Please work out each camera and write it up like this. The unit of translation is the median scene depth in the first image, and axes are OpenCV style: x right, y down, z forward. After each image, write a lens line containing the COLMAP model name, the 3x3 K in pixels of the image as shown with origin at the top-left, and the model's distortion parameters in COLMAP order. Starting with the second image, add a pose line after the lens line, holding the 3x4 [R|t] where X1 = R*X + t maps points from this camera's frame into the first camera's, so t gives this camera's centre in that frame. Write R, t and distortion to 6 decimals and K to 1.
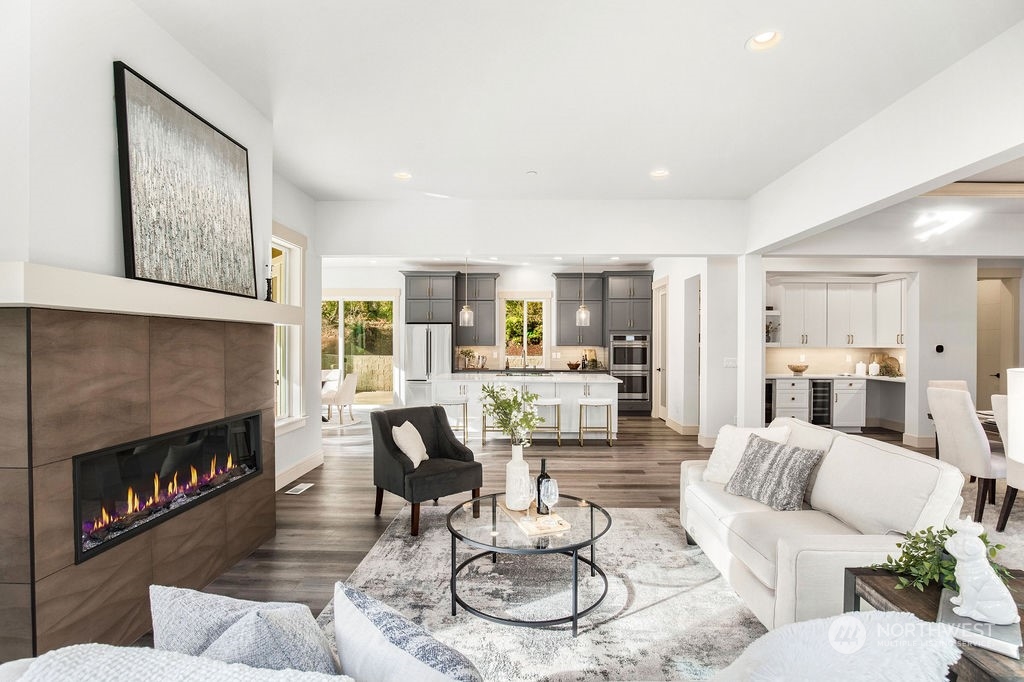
lens RADIAL K [[485.6, 0, 510.2], [0, 485.6, 343.3], [0, 0, 1]] dist [-0.015135, 0.001411]
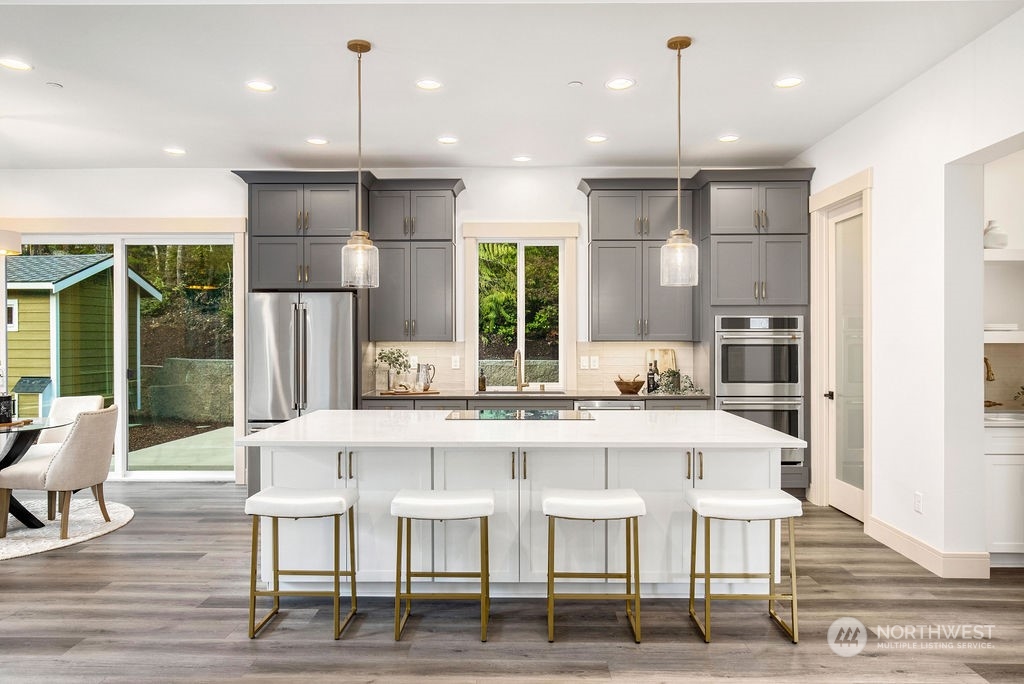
lens RADIAL K [[676.9, 0, 510.0], [0, 676.9, 341.1], [0, 0, 1]] dist [0.000406, 0.000014]
pose [[0.999886, -0.002959, 0.014822, 0.011693], [0.002901, 0.999988, 0.003926, 0.002039], [-0.014834, -0.003883, 0.999882, 0.382039]]
